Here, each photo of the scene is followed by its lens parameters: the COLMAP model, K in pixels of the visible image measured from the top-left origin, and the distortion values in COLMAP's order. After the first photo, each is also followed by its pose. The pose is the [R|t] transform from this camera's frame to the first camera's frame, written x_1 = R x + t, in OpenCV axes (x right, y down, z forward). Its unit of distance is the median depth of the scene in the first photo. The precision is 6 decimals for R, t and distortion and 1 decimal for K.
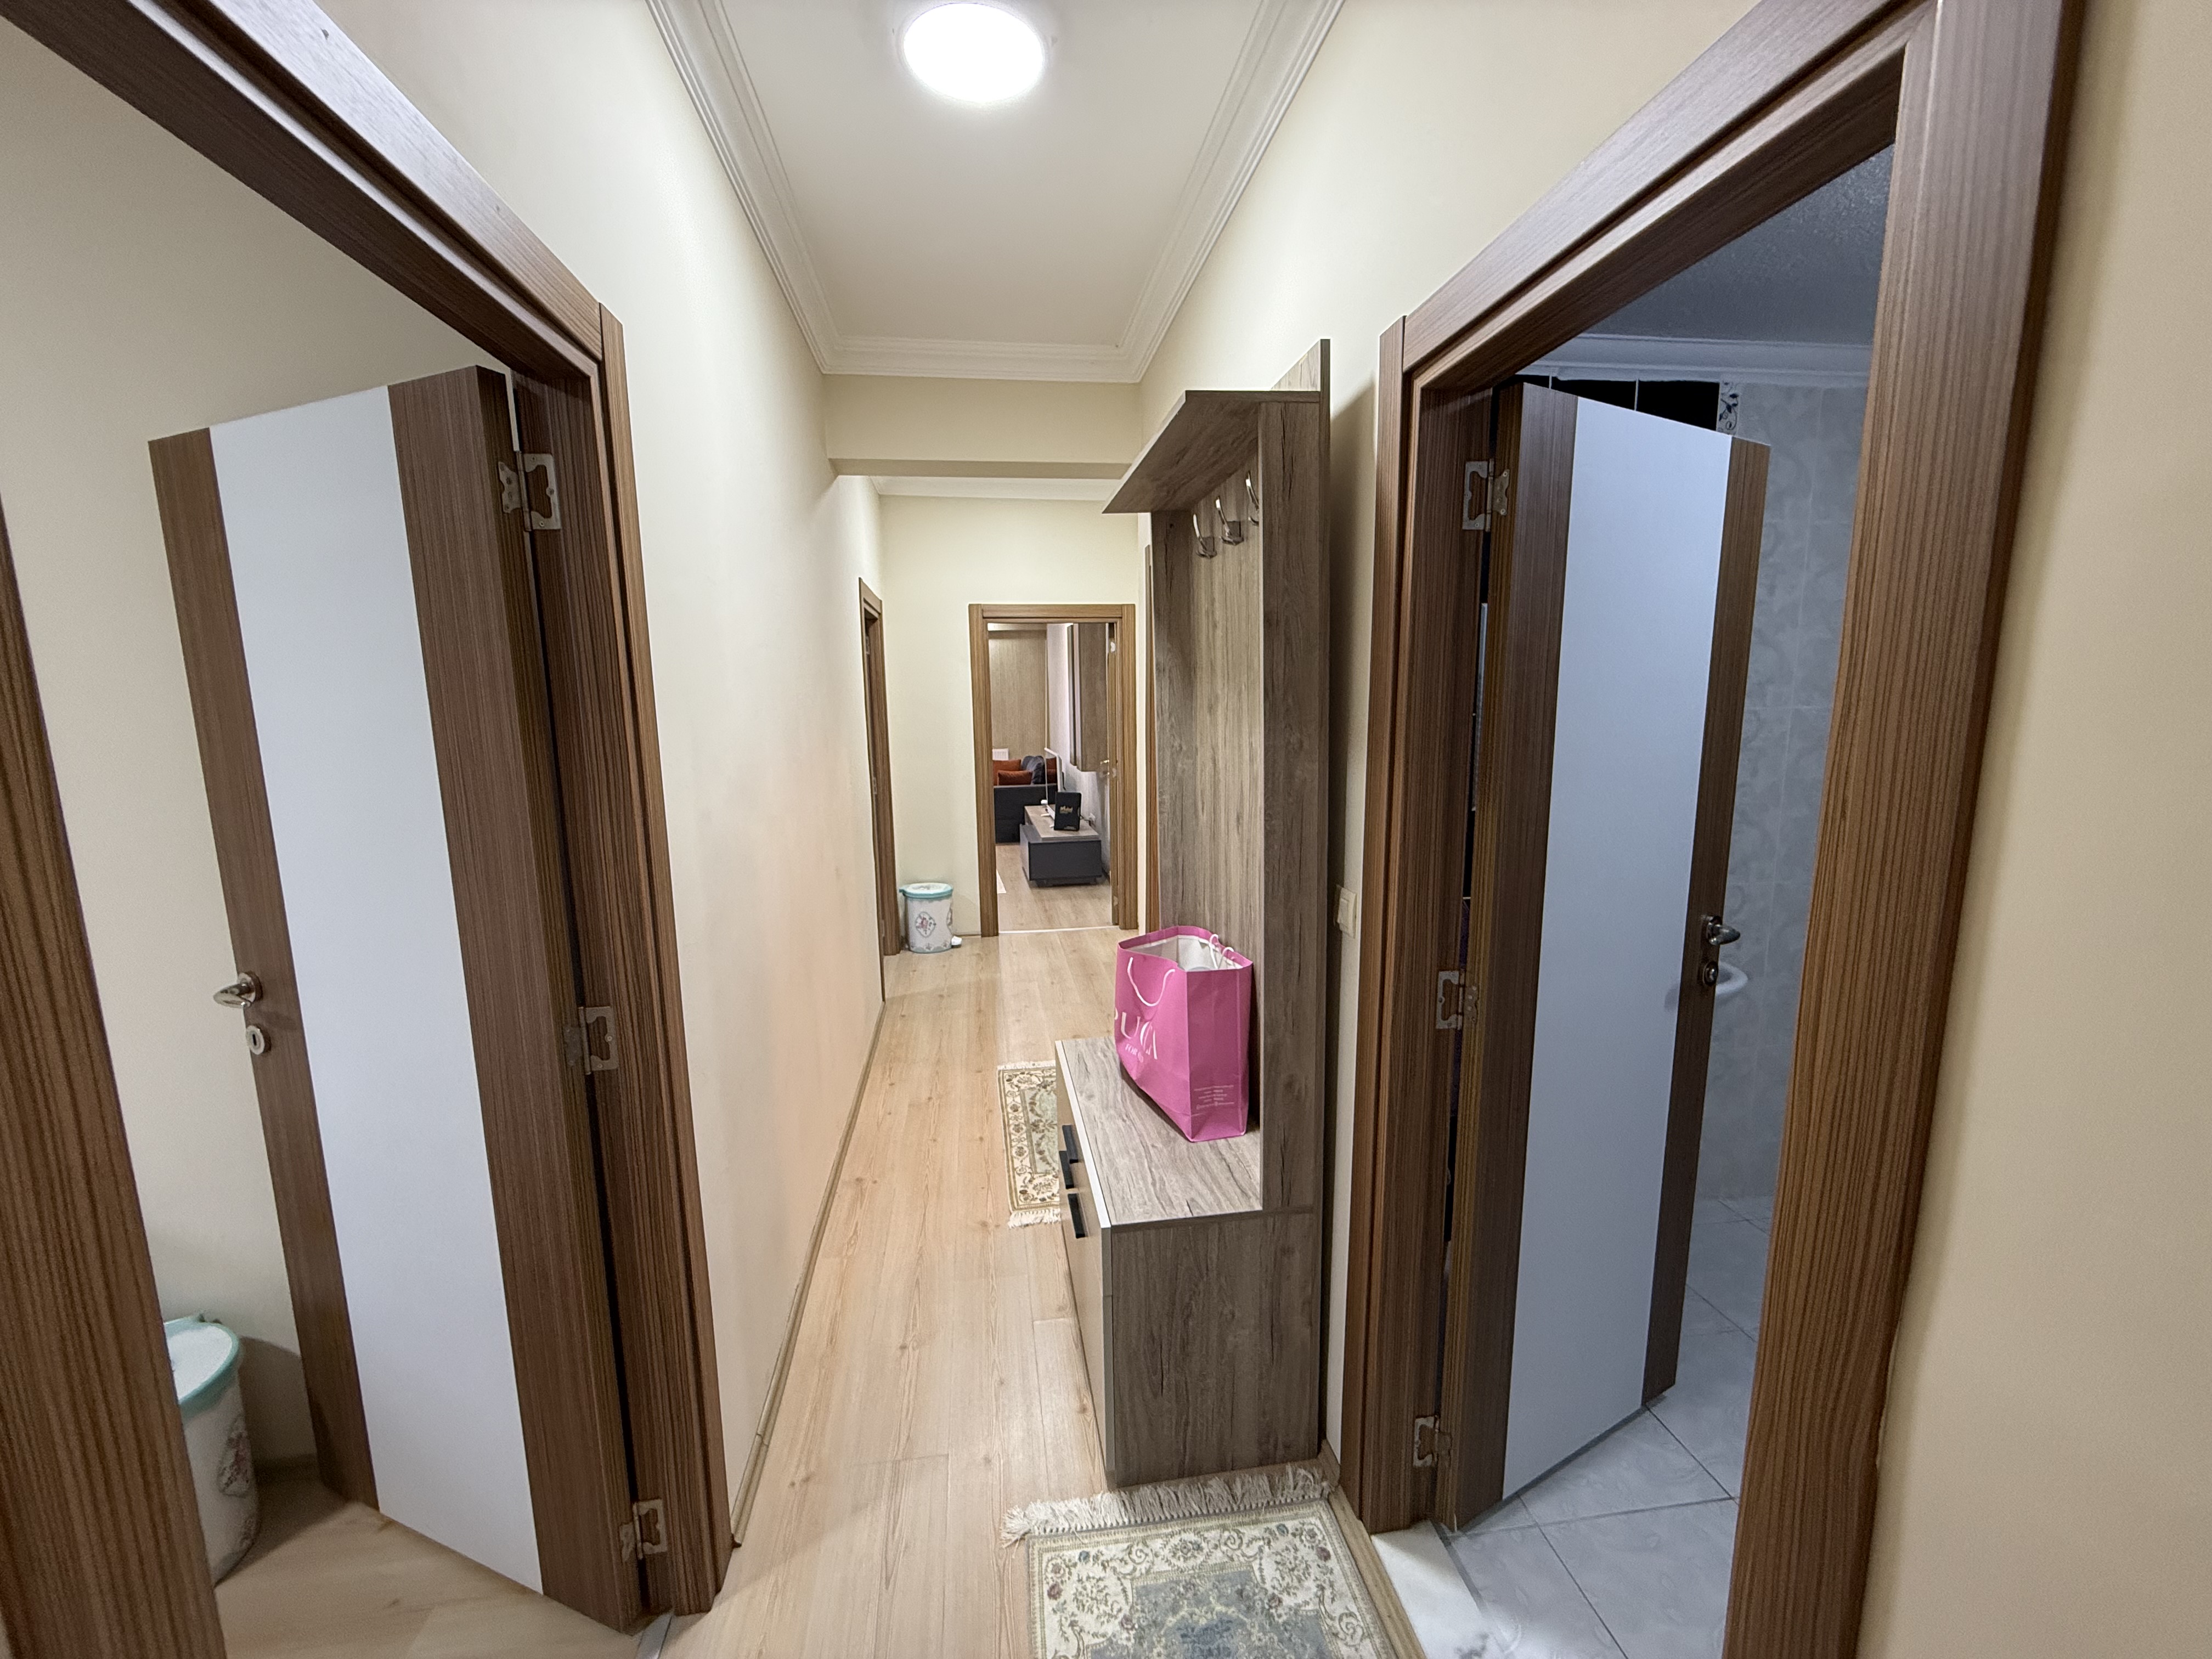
lens RADIAL K [[878.7, 0, 1103.7], [0, 878.7, 825.9], [0, 0, 1]] dist [-0.001068, -0.000207]
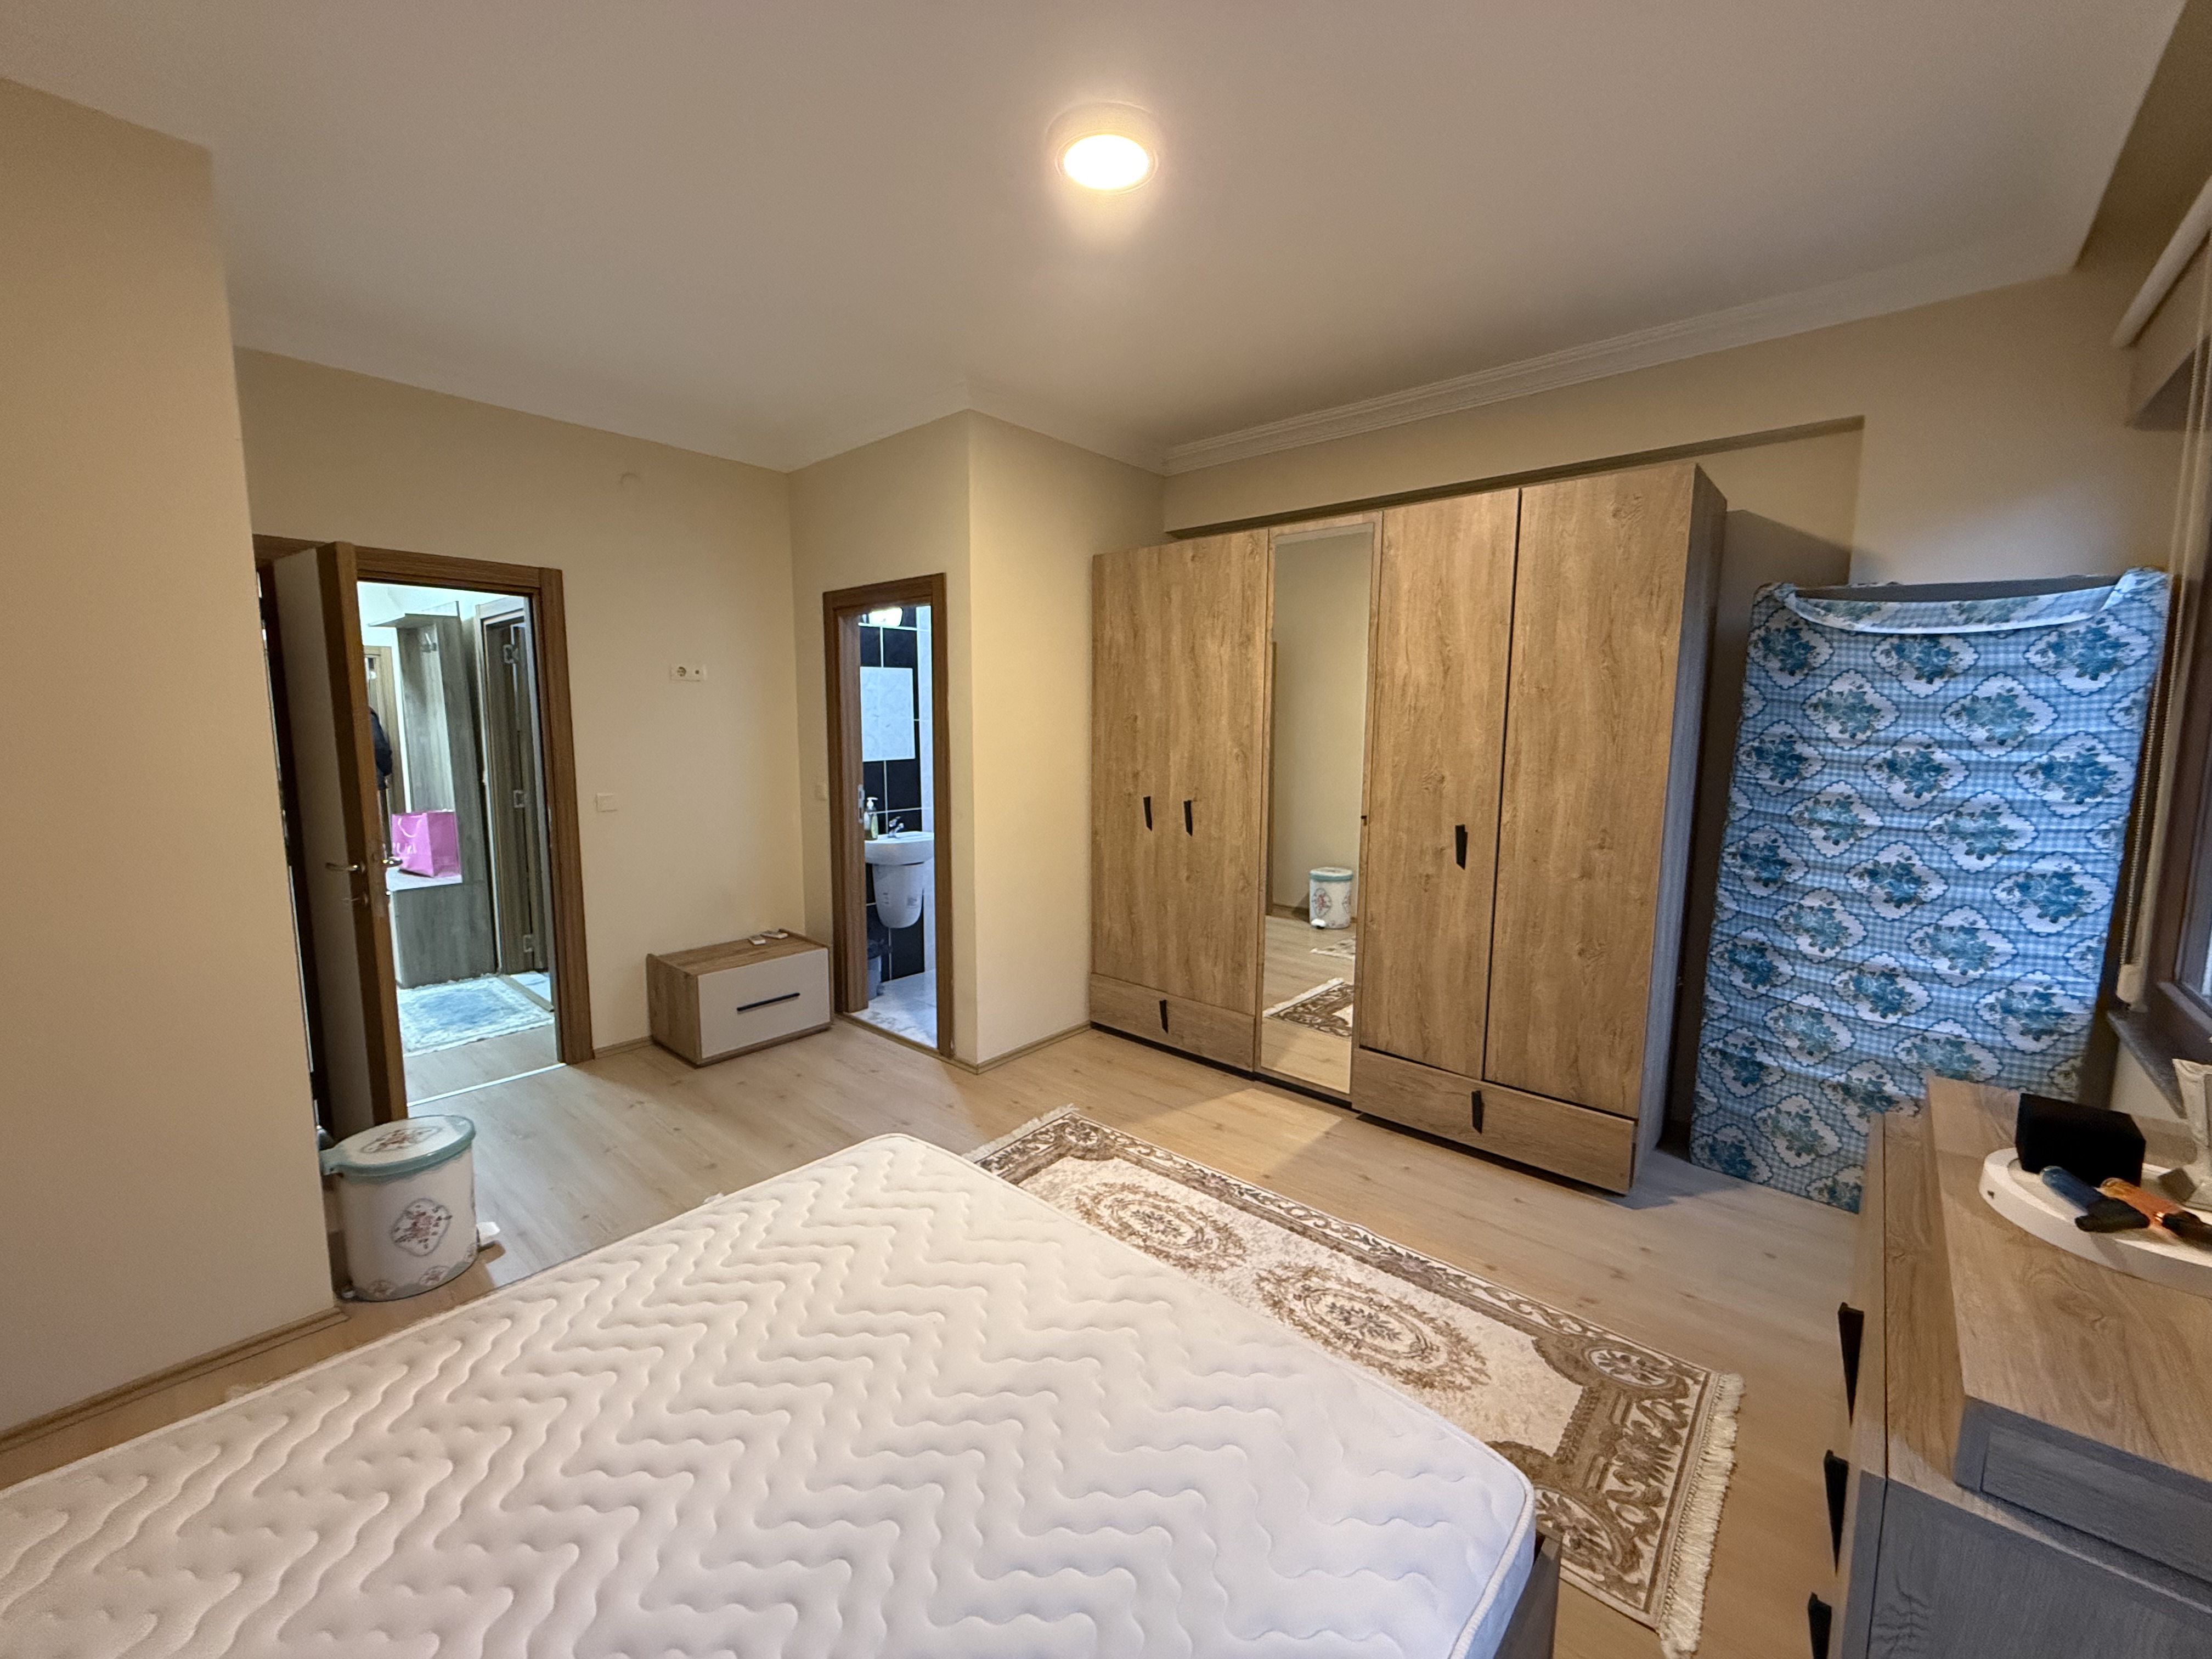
lens RADIAL K [[878.7, 0, 1103.7], [0, 878.7, 825.9], [0, 0, 1]] dist [-0.001068, -0.000207]
pose [[0.762865, -0.062861, 0.643495, -0.048247], [0.083101, 0.996540, -0.001167, 0.342597], [-0.641195, 0.054365, 0.765449, -2.117611]]
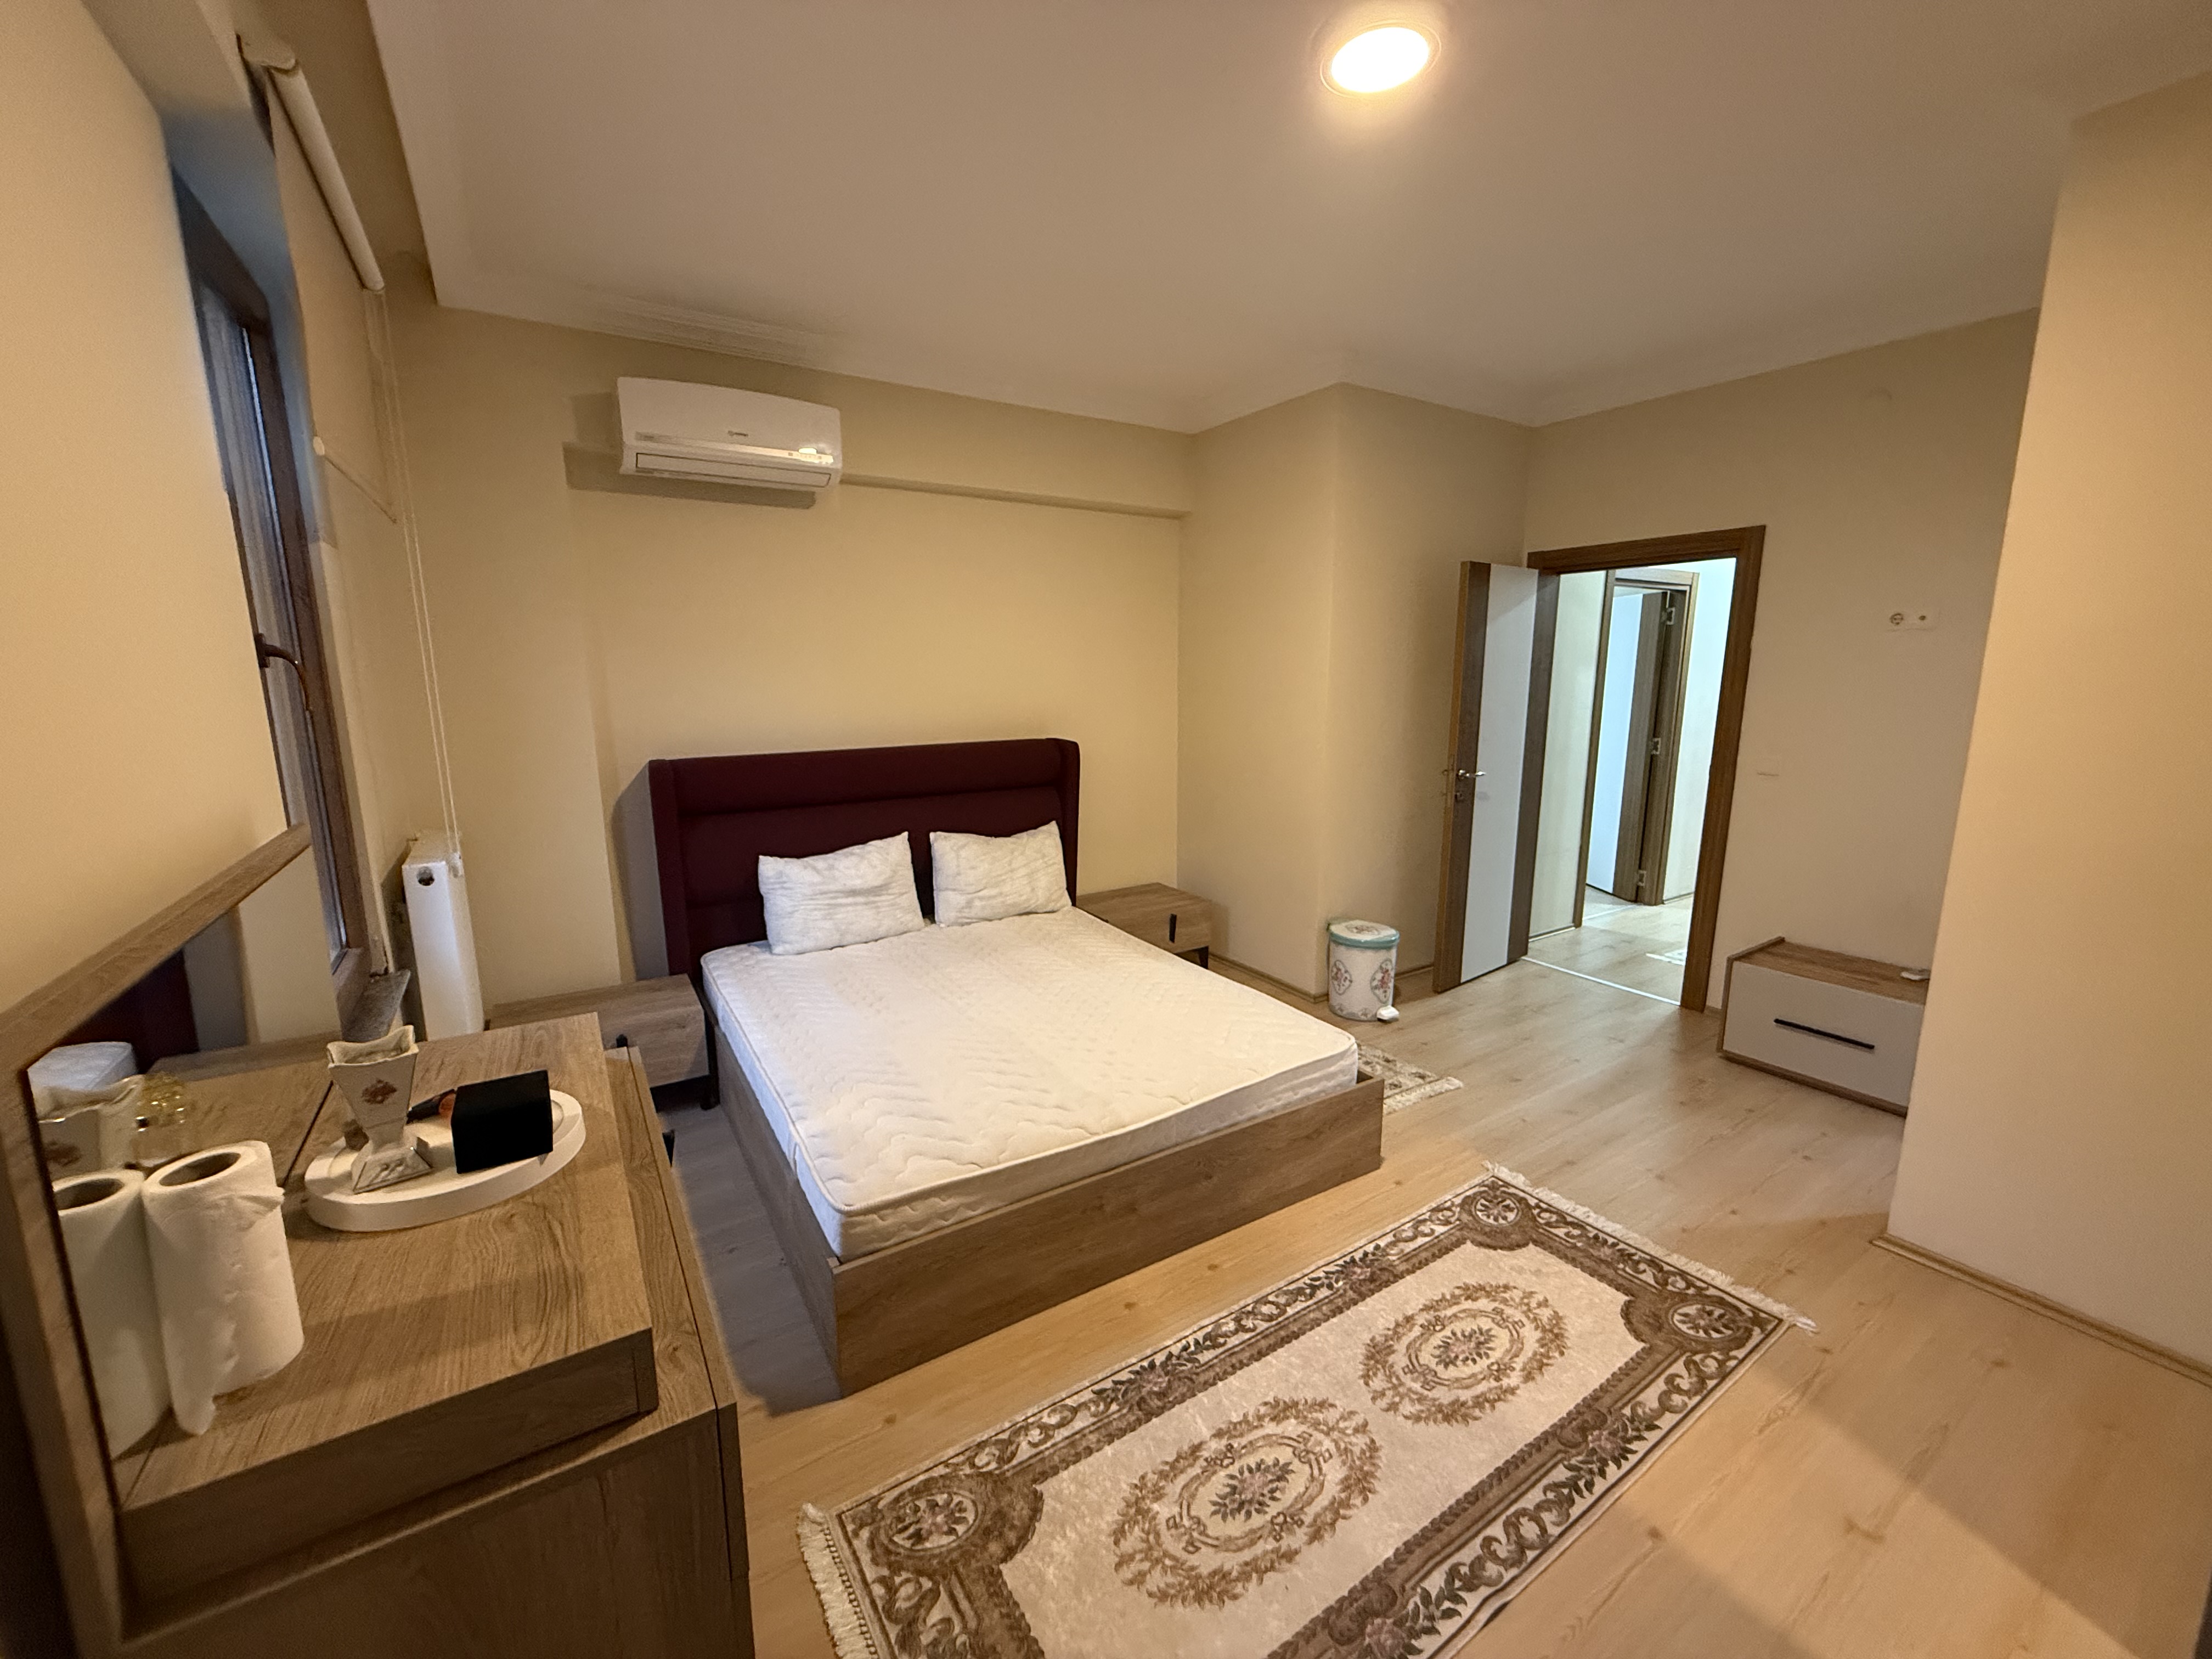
lens RADIAL K [[878.7, 0, 1103.7], [0, 878.7, 825.9], [0, 0, 1]] dist [-0.001068, -0.000207]
pose [[0.407693, 0.171966, -0.896780, 1.377831], [-0.140729, 0.982206, 0.124369, 0.292523], [0.902209, 0.075499, 0.424639, -1.983907]]
